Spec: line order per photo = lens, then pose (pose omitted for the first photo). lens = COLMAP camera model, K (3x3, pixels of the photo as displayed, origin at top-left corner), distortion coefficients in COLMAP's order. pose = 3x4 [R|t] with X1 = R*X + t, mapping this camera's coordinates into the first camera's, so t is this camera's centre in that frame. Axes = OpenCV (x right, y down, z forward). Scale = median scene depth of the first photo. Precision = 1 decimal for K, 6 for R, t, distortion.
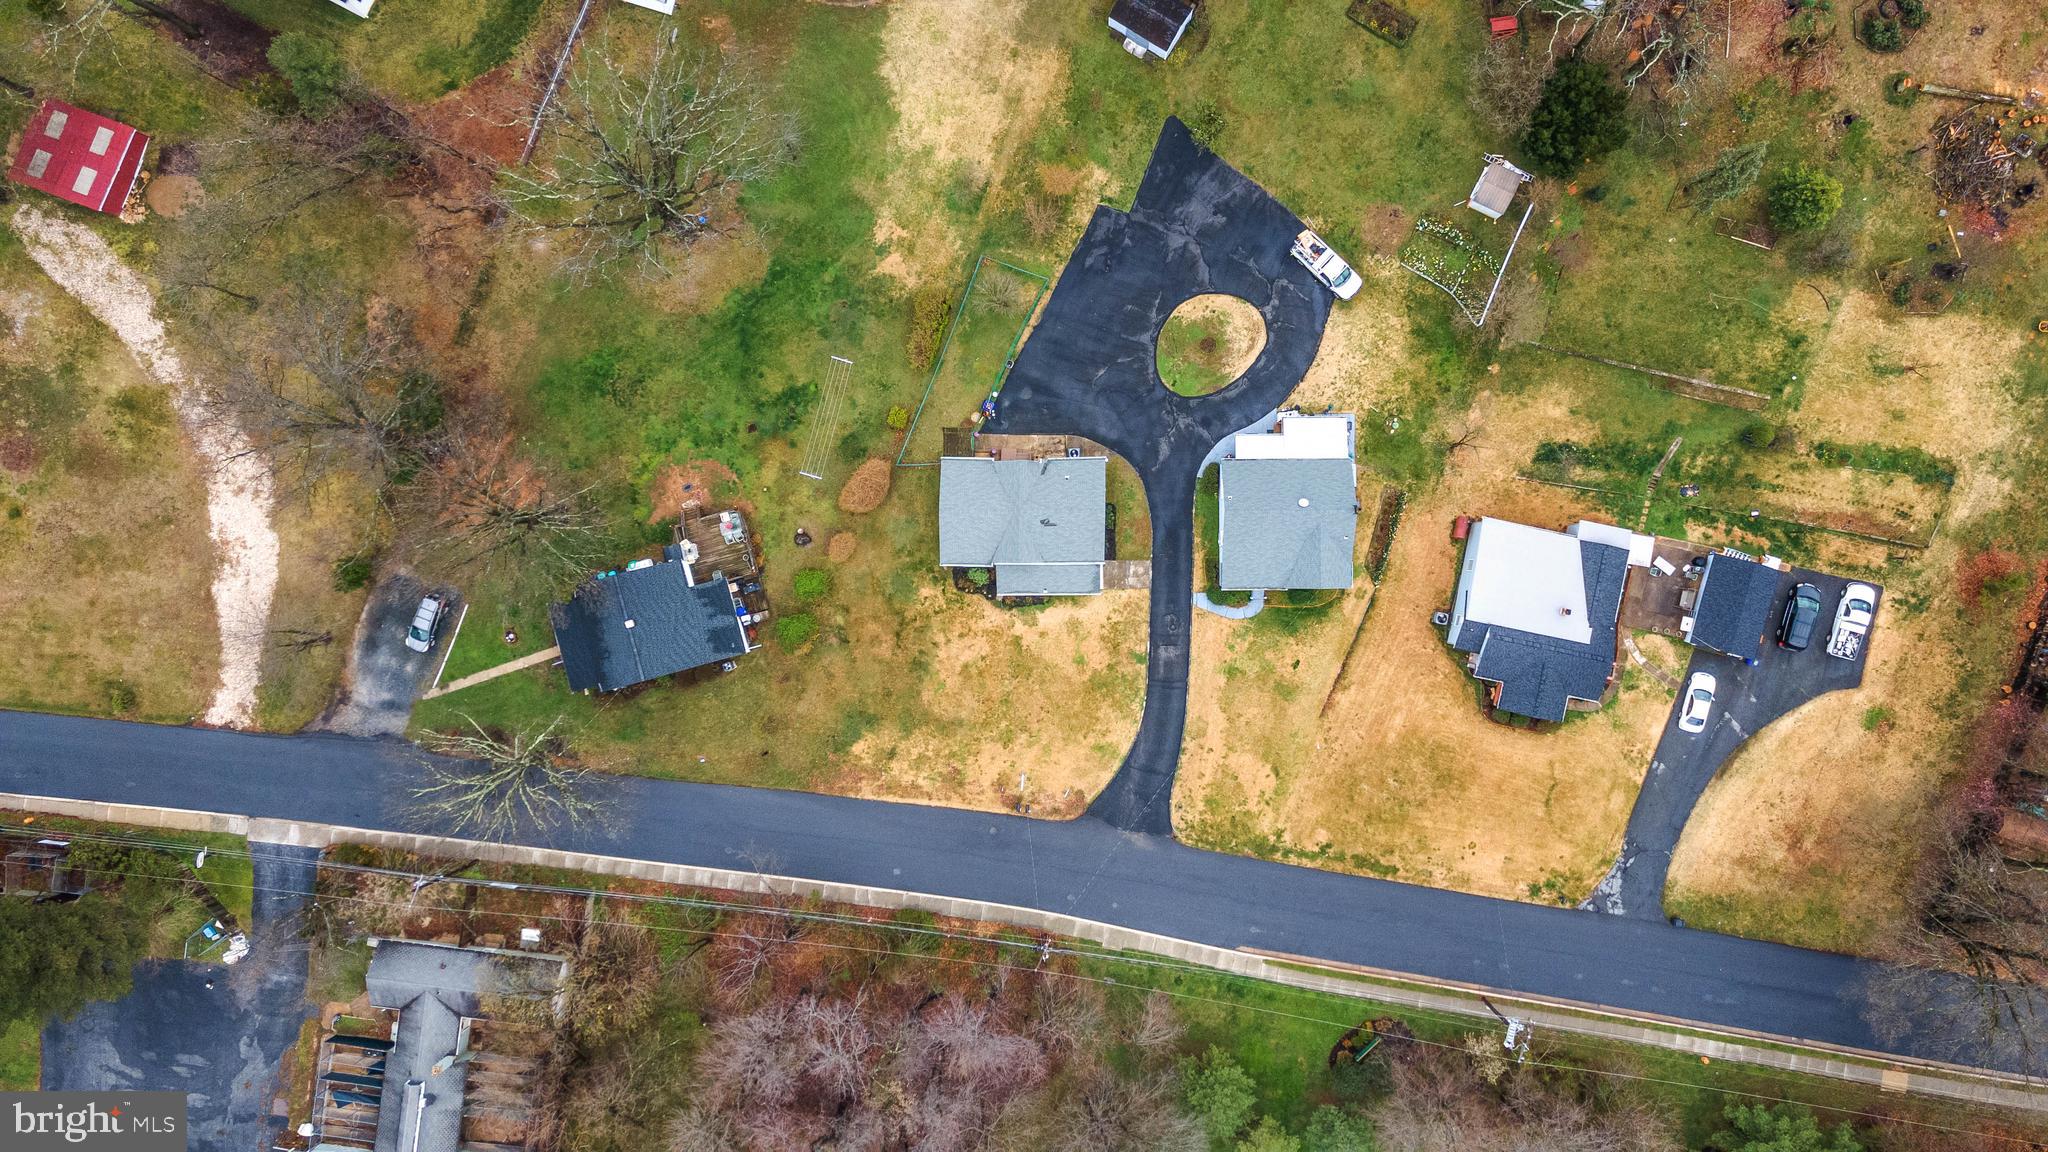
lens RADIAL K [[1477.1, 0, 1027.5], [0, 1477.1, 573.5], [0, 0, 1]] dist [0.048586, 0.010012]
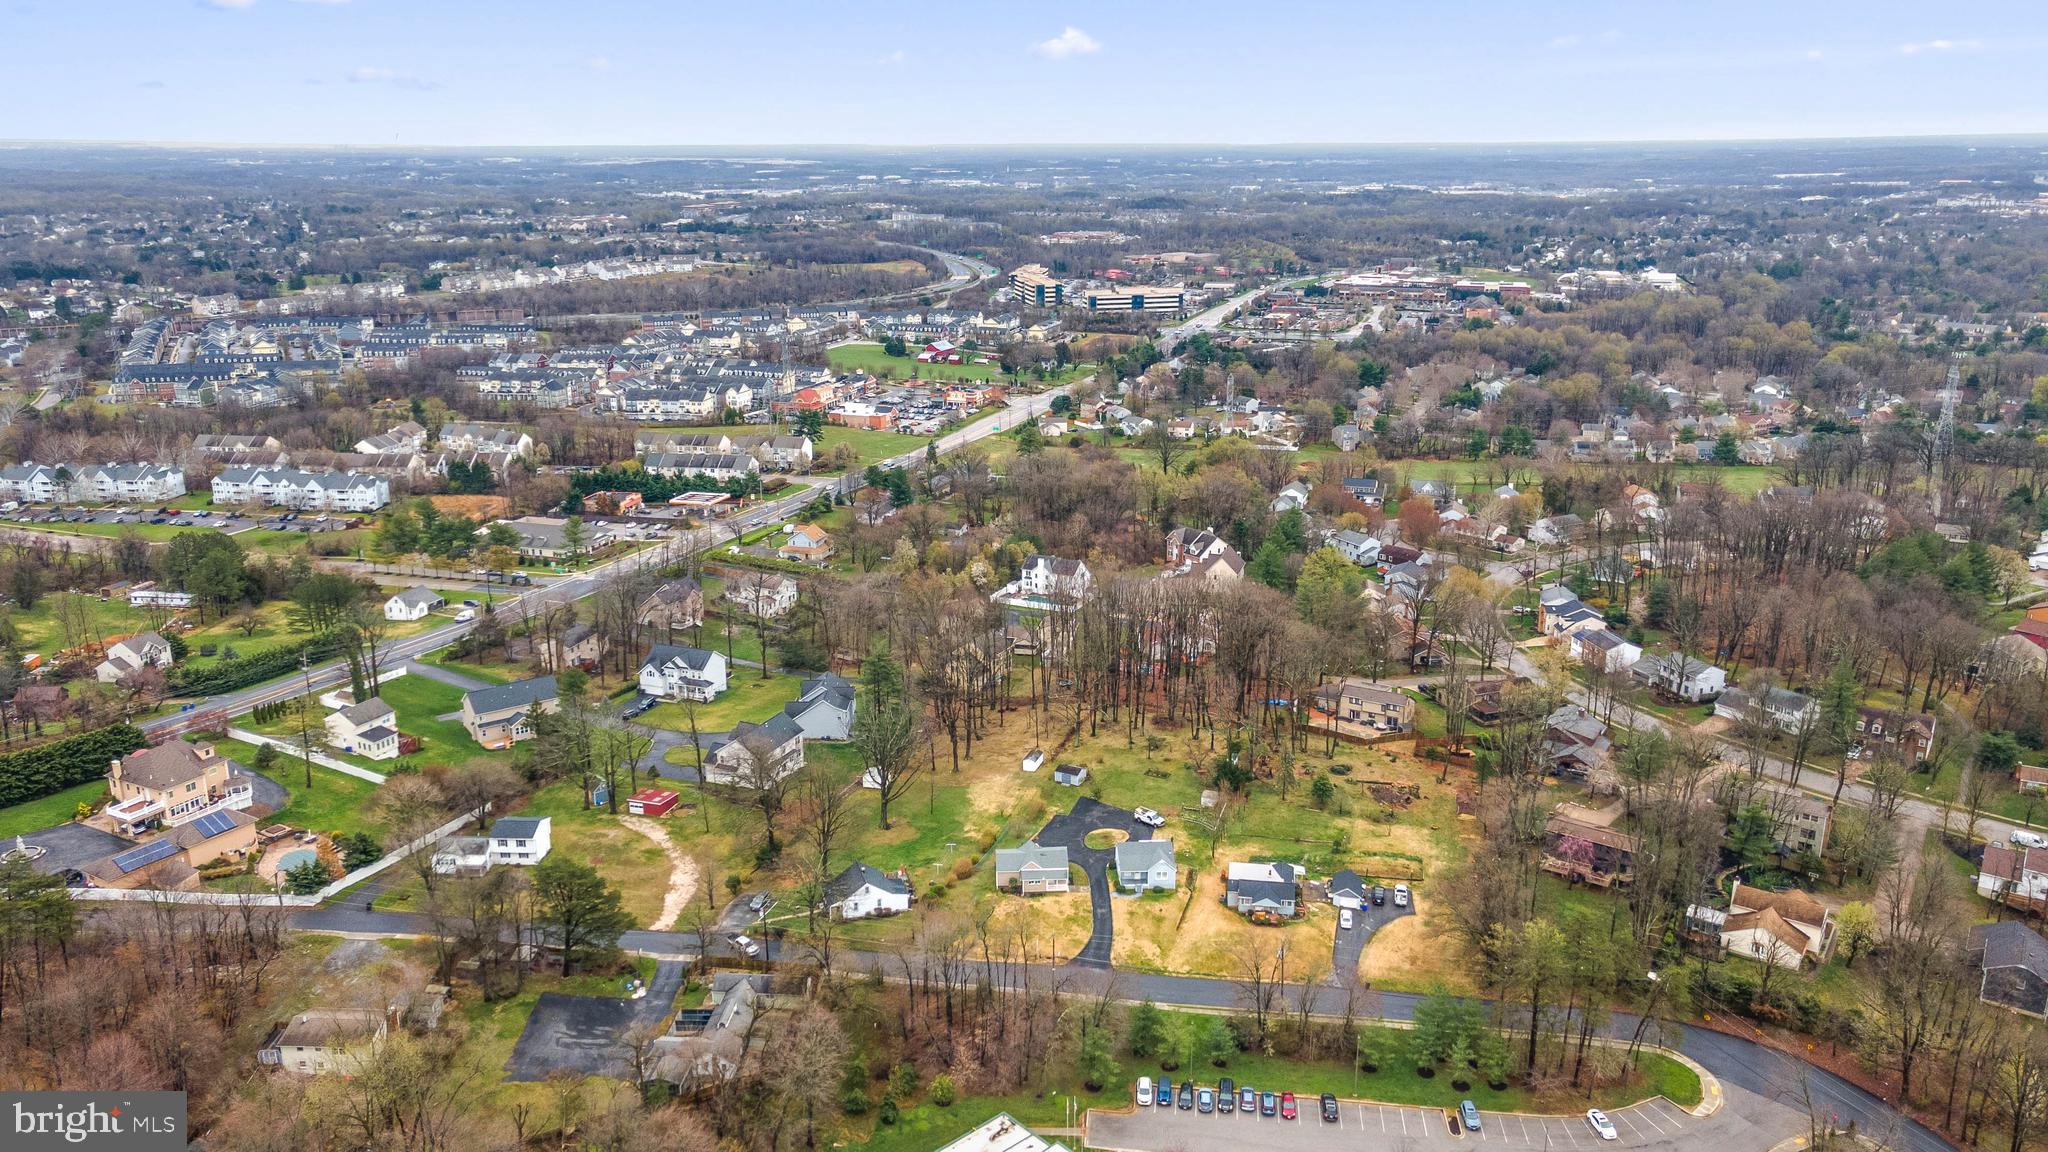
lens RADIAL K [[1477.1, 0, 1025.0], [0, 1477.1, 565.3], [0, 0, 1]] dist [0.048586, 0.010012]
pose [[0.998782, 0.006931, 0.048843, -0.125675], [0.044975, 0.278898, -0.959267, 1.985451], [-0.020271, 0.960296, 0.278247, -0.083059]]
